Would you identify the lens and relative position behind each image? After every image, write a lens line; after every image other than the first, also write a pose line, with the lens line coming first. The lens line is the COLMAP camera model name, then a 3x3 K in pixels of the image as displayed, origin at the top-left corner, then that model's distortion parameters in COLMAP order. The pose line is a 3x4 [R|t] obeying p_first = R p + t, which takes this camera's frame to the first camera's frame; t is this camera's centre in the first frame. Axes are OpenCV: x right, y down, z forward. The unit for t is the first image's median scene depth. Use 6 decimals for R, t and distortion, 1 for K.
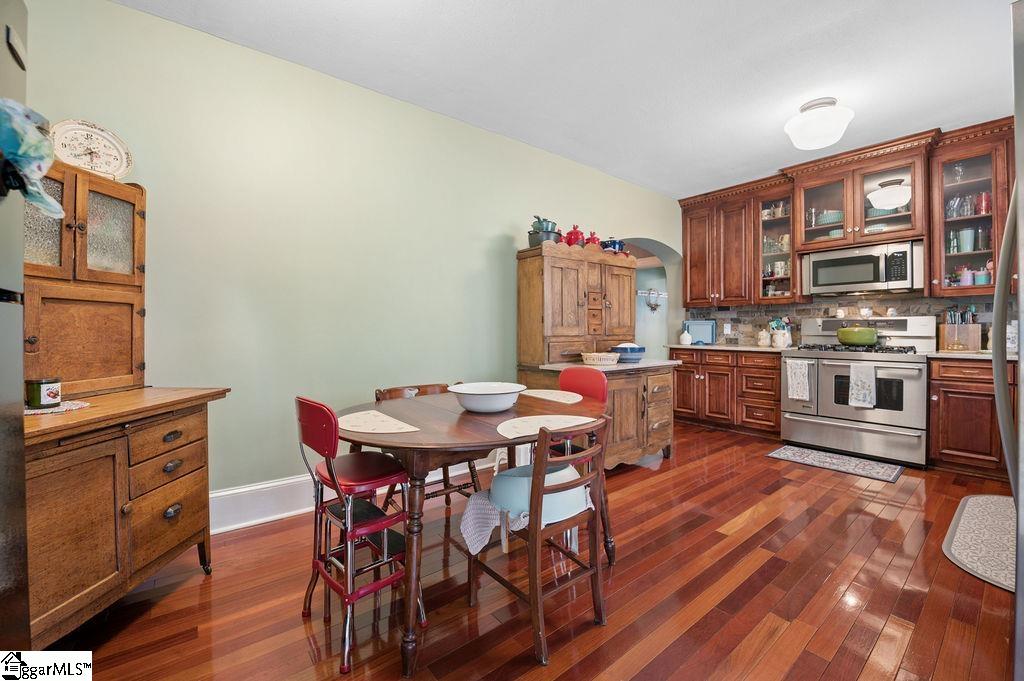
lens RADIAL K [[412.7, 0, 512.6], [0, 412.7, 333.1], [0, 0, 1]] dist [-0.008888, 0.001710]
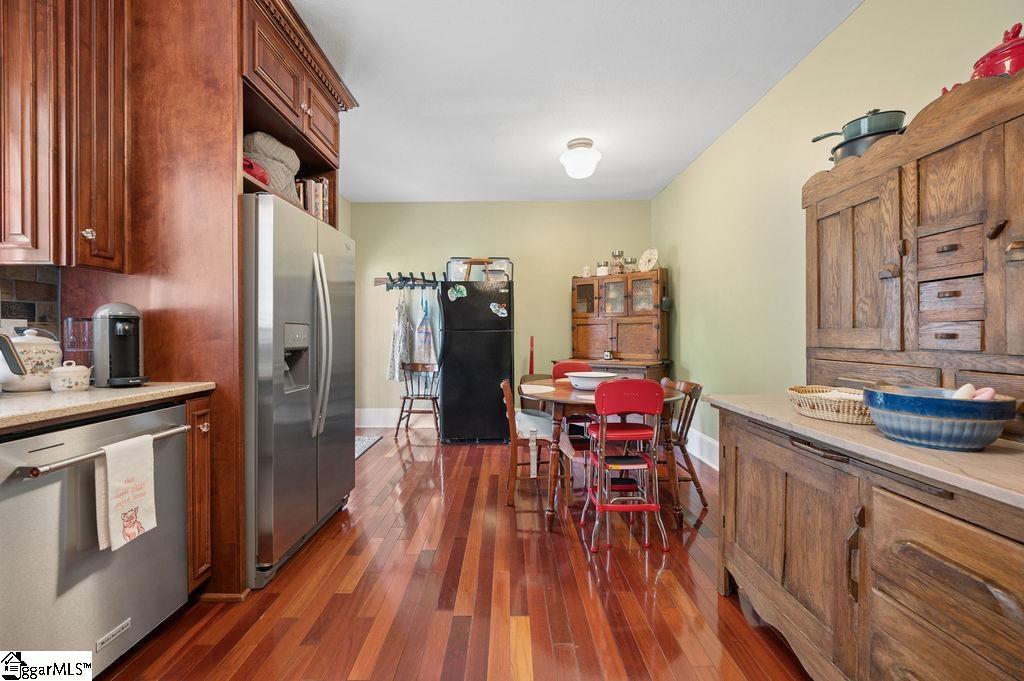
lens RADIAL K [[412.7, 0, 518.8], [0, 412.7, 338.6], [0, 0, 1]] dist [-0.008888, 0.001710]
pose [[-0.610493, 0.008314, -0.791978, 0.901821], [-0.008506, 0.999818, 0.017053, -0.011886], [0.791976, 0.017147, -0.610311, 1.198454]]
